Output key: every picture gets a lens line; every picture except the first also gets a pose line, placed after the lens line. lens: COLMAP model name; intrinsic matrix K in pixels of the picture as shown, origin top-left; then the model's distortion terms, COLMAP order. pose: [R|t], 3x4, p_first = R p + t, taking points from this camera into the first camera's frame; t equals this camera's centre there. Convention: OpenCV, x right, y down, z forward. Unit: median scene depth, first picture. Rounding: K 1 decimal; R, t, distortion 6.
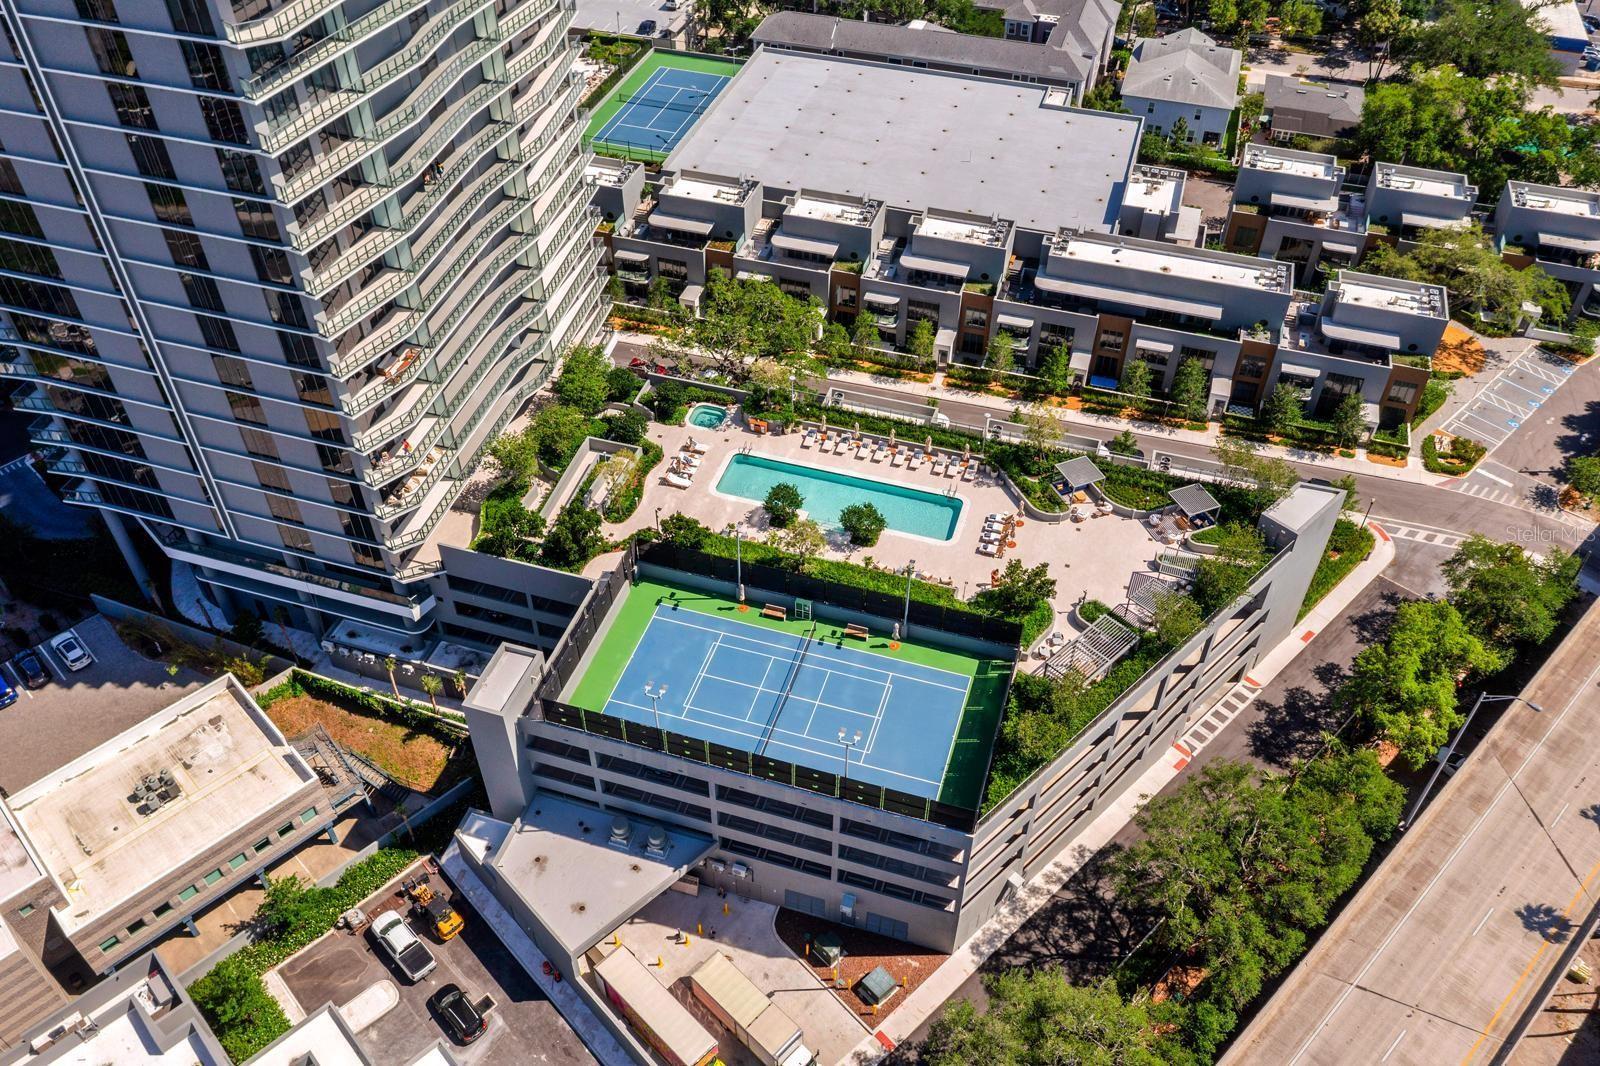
lens RADIAL K [[1244.0, 0, 810.3], [0, 1244.0, 529.7], [0, 0, 1]] dist [-0.015461, -0.001003]
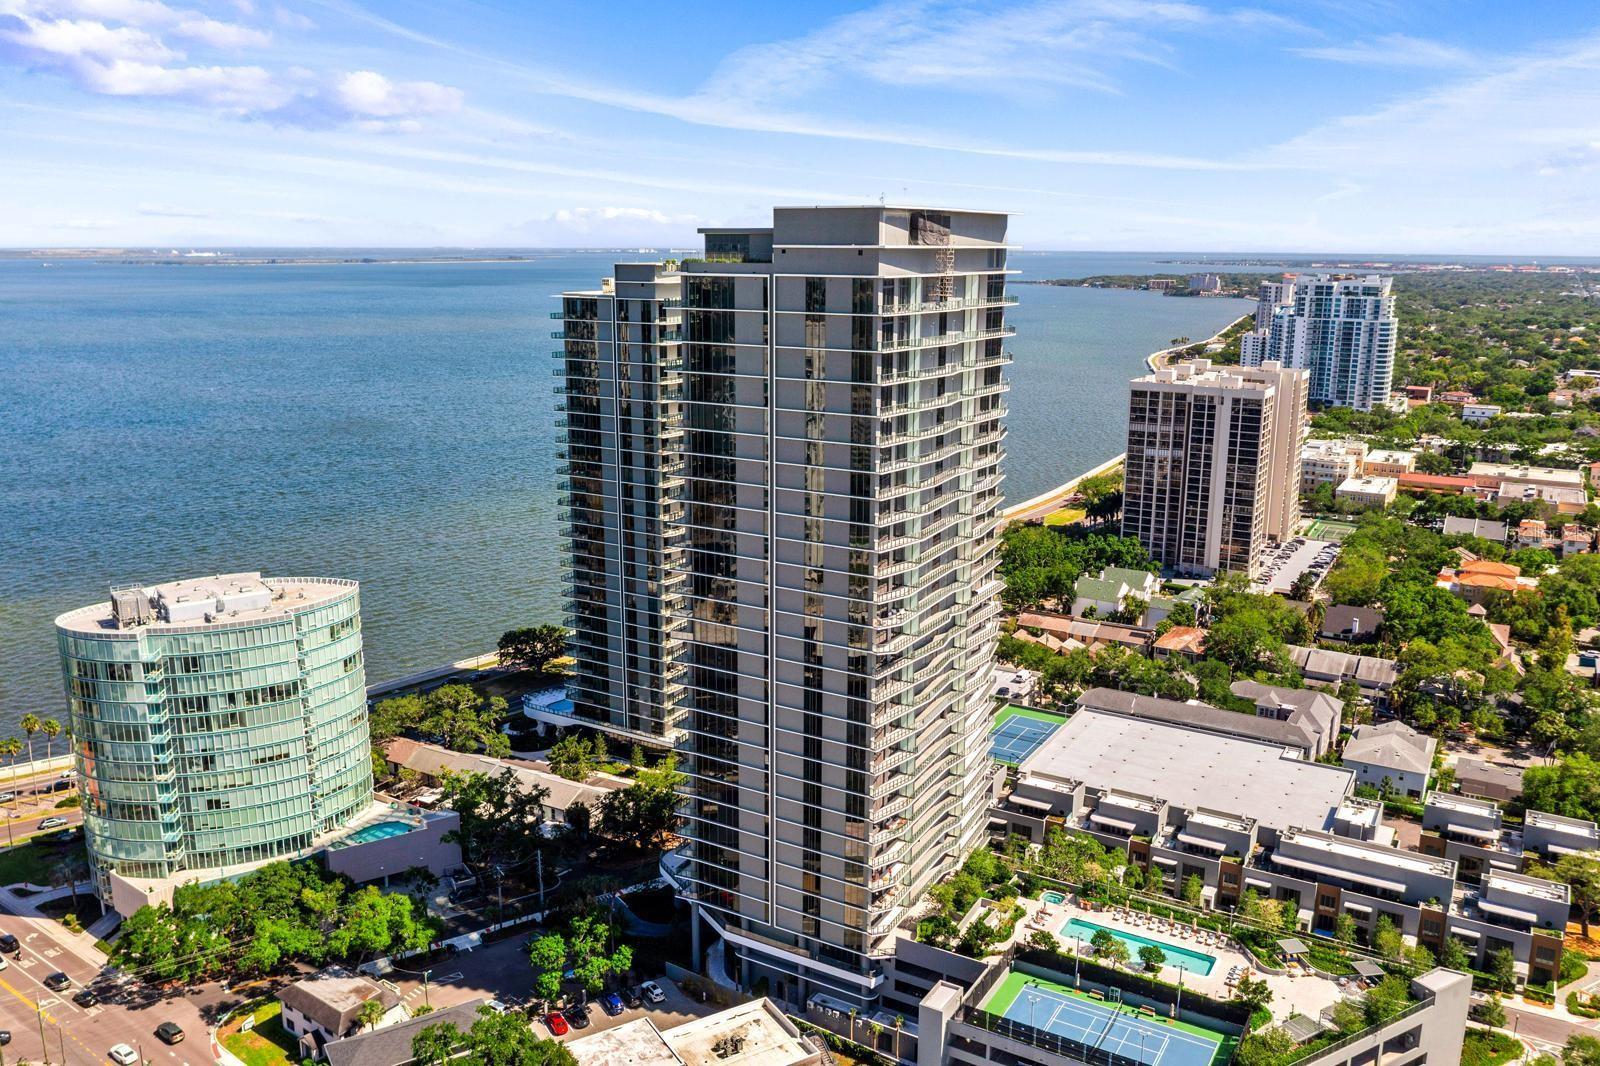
lens RADIAL K [[1244.0, 0, 810.3], [0, 1244.0, 529.7], [0, 0, 1]] dist [-0.015461, -0.001003]
pose [[0.972412, 0.049299, -0.228001, -0.038488], [-0.160087, 0.851949, -0.498553, 0.303420], [0.169668, 0.521299, 0.836338, -0.557548]]
